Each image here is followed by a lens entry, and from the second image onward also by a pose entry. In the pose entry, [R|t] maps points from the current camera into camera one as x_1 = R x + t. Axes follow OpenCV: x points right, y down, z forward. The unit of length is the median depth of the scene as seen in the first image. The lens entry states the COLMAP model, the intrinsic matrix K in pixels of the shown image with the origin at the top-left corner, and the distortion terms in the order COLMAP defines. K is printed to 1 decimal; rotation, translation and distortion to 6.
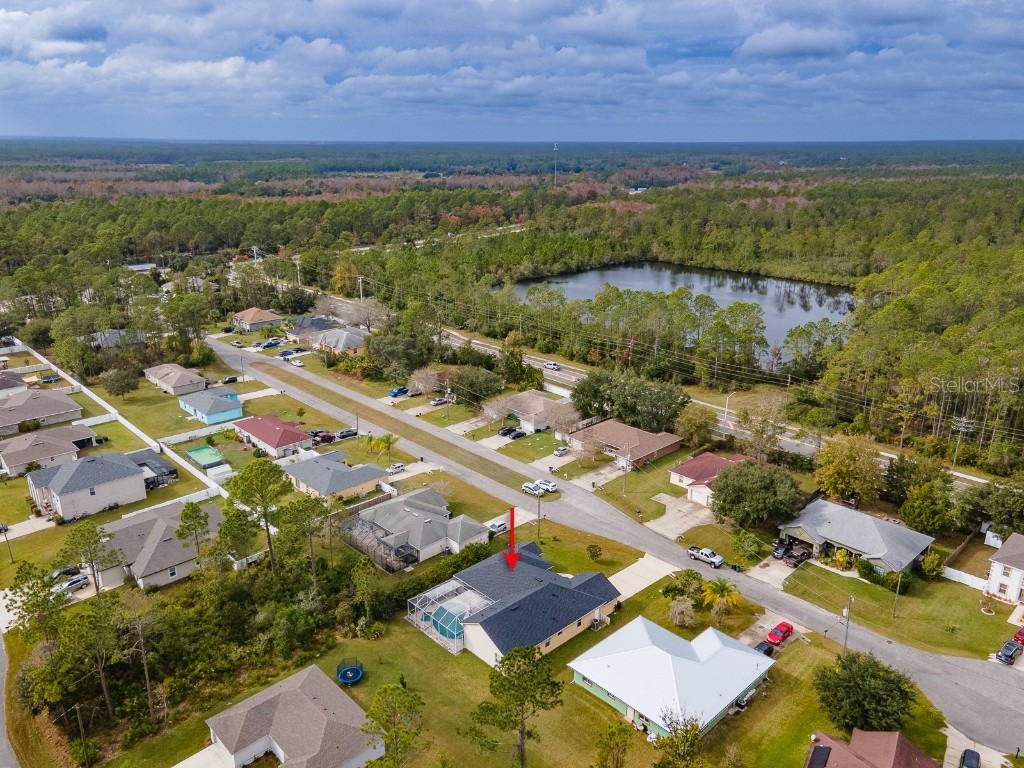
lens RADIAL K [[750.0, 0, 507.3], [0, 750.0, 383.8], [0, 0, 1]] dist [0.044520, 0.002911]
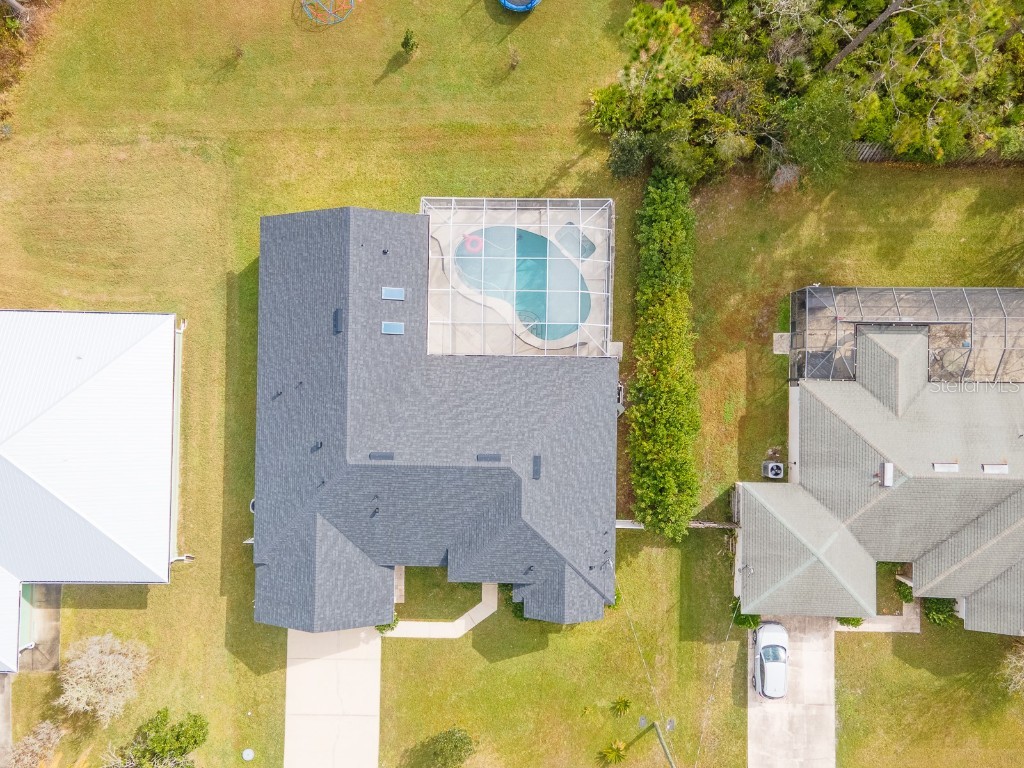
lens RADIAL K [[750.0, 0, 507.3], [0, 750.0, 383.8], [0, 0, 1]] dist [0.044520, 0.002911]
pose [[-0.696935, 0.717131, -0.002285, -0.015867], [-0.212588, -0.203555, 0.955705, -0.057883], [0.684900, 0.666550, 0.294318, 0.572783]]
